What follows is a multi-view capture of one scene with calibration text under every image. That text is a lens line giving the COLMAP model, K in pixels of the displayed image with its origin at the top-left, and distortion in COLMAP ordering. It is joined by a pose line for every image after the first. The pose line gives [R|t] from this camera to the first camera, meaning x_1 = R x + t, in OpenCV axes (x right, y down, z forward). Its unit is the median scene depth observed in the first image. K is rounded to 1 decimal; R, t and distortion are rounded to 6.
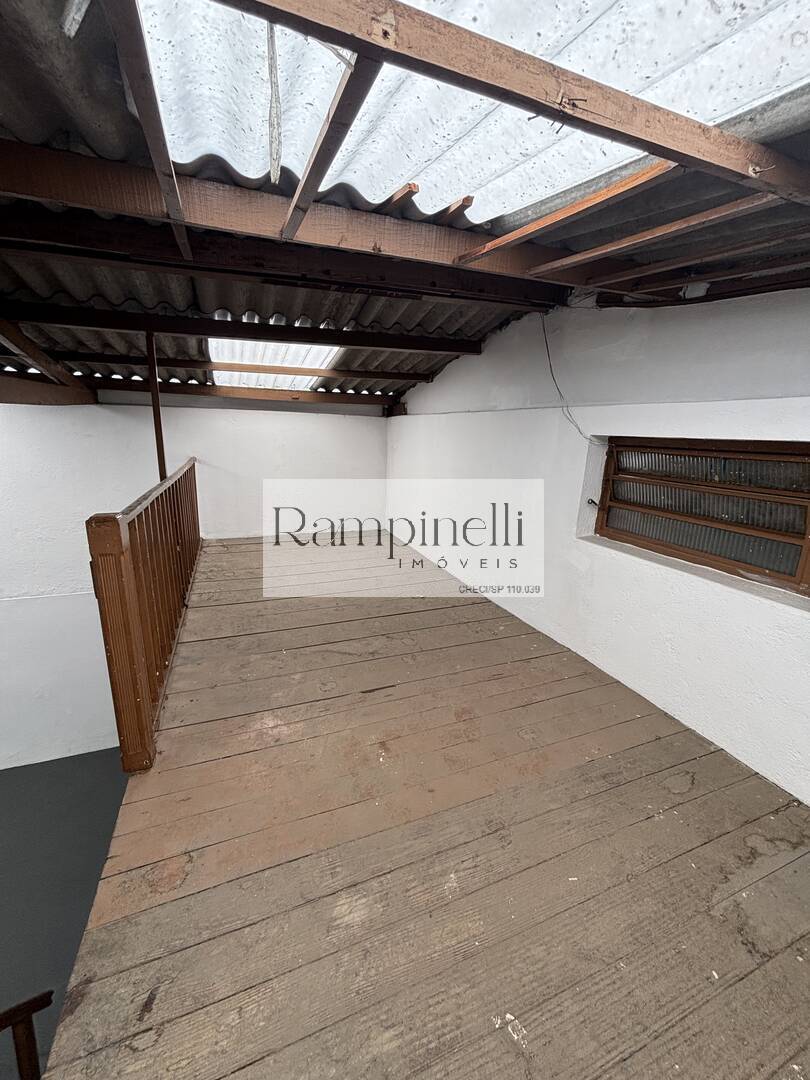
lens RADIAL K [[436.6, 0, 402.1], [0, 436.6, 541.6], [0, 0, 1]] dist [-0.000602, 0.001543]
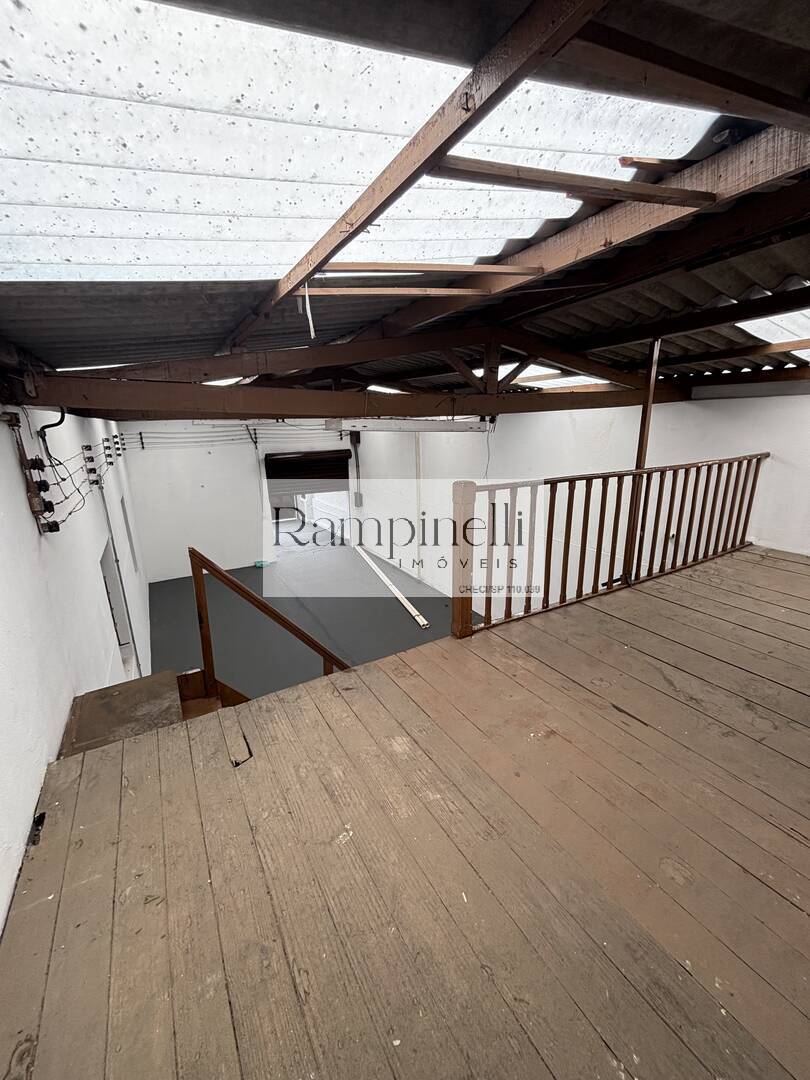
lens RADIAL K [[436.6, 0, 408.8], [0, 436.6, 540.3], [0, 0, 1]] dist [-0.000602, 0.001543]
pose [[0.155901, 0.231417, -0.960282, 0.533727], [-0.215432, 0.956731, 0.195587, -0.066757], [0.963994, 0.176383, 0.199010, 0.265432]]
